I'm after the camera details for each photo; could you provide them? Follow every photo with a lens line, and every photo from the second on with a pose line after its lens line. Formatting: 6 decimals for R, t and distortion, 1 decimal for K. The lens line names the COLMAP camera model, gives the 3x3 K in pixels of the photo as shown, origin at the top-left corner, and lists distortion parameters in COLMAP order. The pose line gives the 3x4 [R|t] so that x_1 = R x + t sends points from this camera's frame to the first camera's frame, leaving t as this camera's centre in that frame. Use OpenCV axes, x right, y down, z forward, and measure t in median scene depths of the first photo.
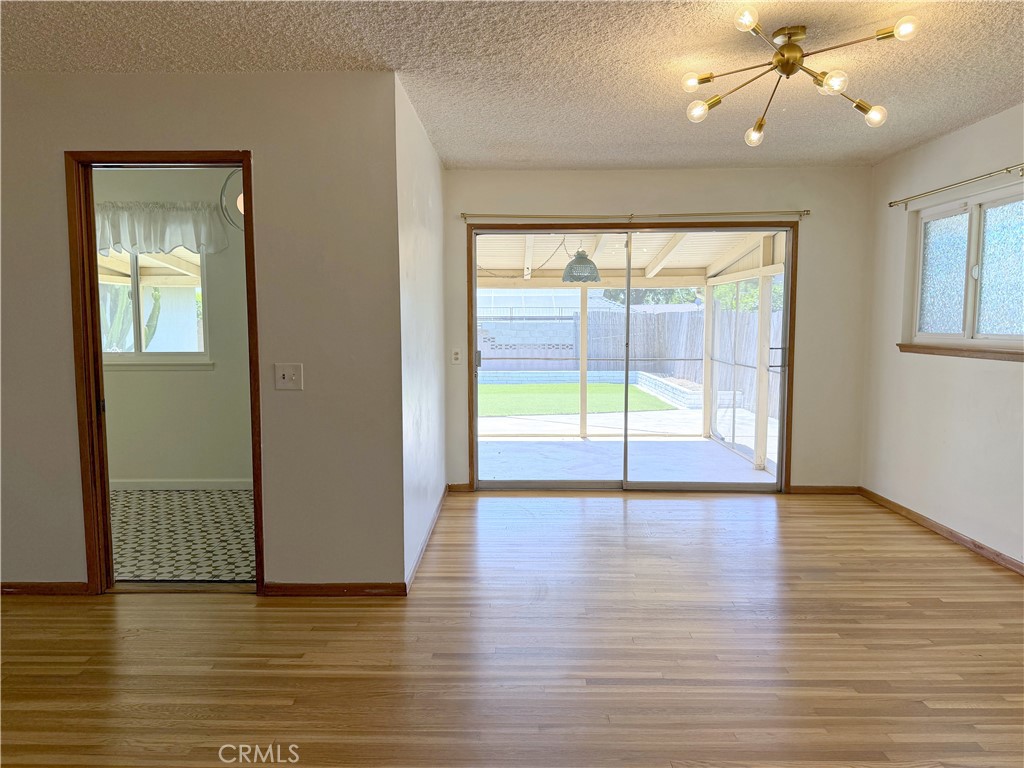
lens RADIAL K [[722.5, 0, 512.0], [0, 722.5, 384.0], [0, 0, 1]] dist [0.003103, -0.000183]
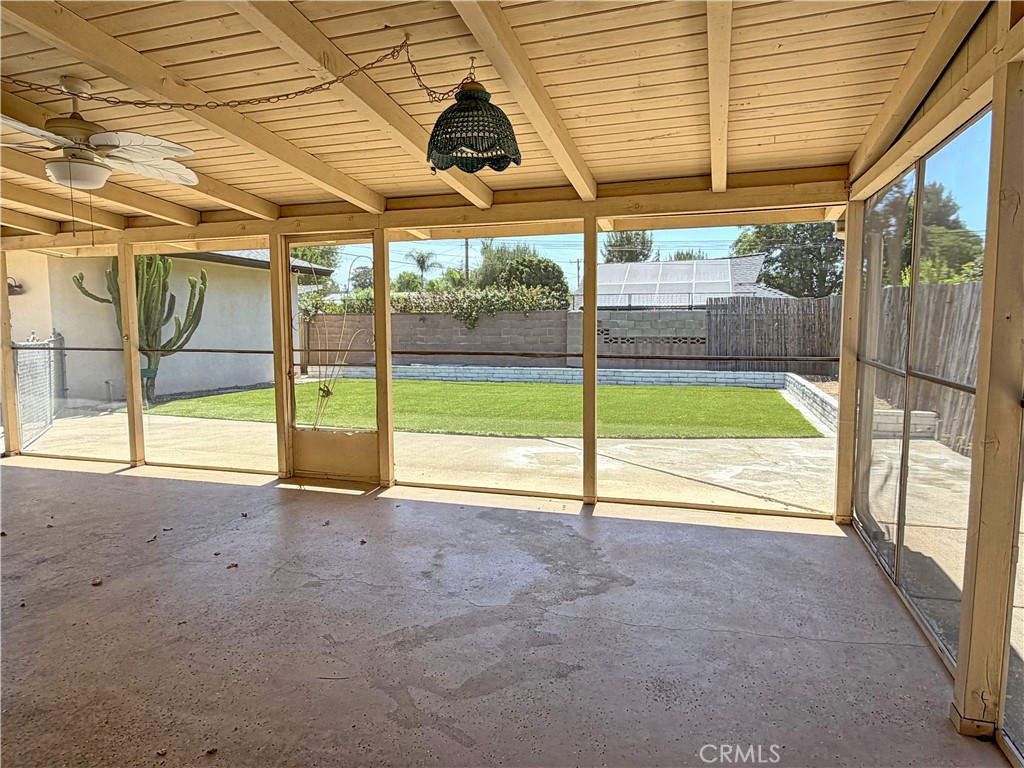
lens RADIAL K [[609.9, 0, 512.0], [0, 609.9, 384.0], [0, 0, 1]] dist [0.001717, 0.000087]
pose [[0.954079, 0.027742, -0.298269, 0.133671], [-0.023551, 0.999567, 0.017636, -0.014348], [0.298629, -0.009802, 0.954319, 0.415085]]
